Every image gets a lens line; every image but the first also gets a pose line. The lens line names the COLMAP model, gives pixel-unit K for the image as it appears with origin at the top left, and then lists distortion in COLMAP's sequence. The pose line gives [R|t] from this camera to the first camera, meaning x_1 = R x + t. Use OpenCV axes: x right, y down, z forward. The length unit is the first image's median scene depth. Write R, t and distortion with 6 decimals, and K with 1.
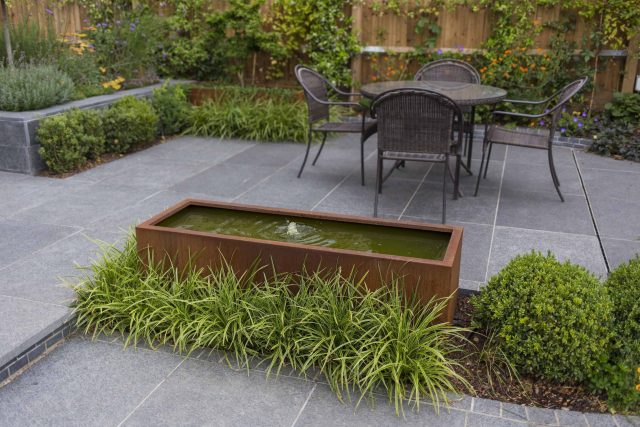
lens RADIAL K [[615.2, 0, 320.0], [0, 615.2, 213.5], [0, 0, 1]] dist [0.009154, -0.006426]
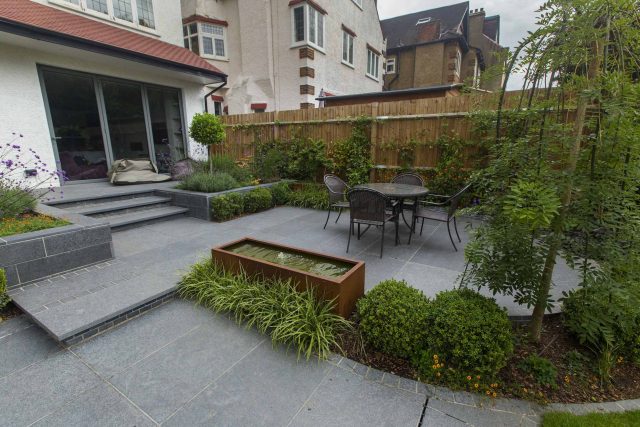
lens RADIAL K [[295.6, 0, 320.0], [0, 295.6, 213.5], [0, 0, 1]] dist [0.002603, 0.000288]
pose [[0.970772, 0.047039, -0.235348, 0.184814], [-0.069453, 0.993708, -0.087870, -0.022260], [0.229733, 0.101648, 0.967931, 0.044830]]
